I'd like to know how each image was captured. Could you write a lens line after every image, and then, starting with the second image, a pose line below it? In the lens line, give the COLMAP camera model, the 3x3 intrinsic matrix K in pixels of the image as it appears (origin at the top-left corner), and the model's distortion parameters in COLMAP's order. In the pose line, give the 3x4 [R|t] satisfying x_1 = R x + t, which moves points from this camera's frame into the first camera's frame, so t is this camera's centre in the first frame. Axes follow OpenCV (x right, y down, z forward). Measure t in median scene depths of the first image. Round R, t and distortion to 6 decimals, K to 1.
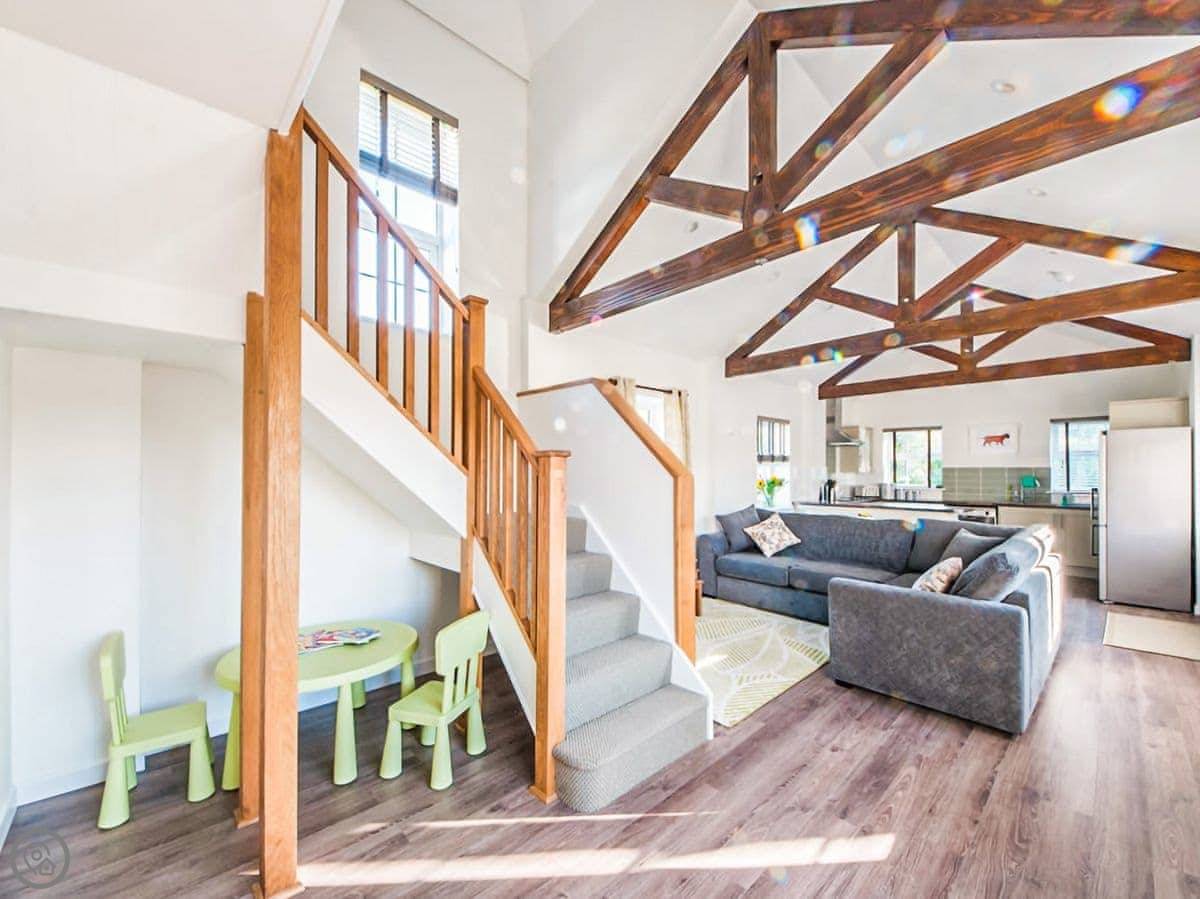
lens RADIAL K [[469.0, 0, 612.5], [0, 469.0, 467.2], [0, 0, 1]] dist [-0.000681, -0.000863]
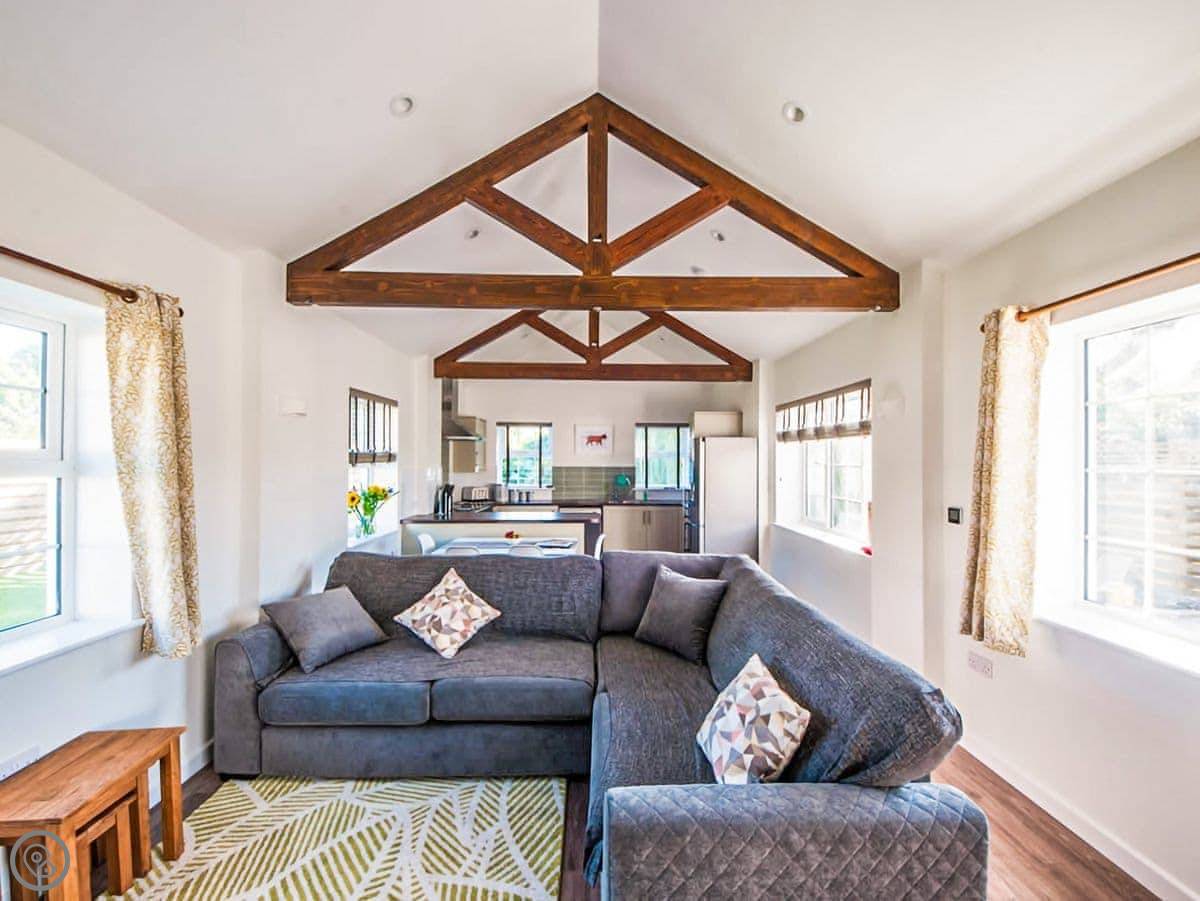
lens RADIAL K [[469.0, 0, 607.9], [0, 469.0, 457.4], [0, 0, 1]] dist [-0.000681, -0.000863]
pose [[0.669140, 0.007954, 0.743094, 0.075454], [-0.011440, 0.999934, -0.000401, -0.021039], [-0.743048, -0.008233, 0.669187, 0.314632]]
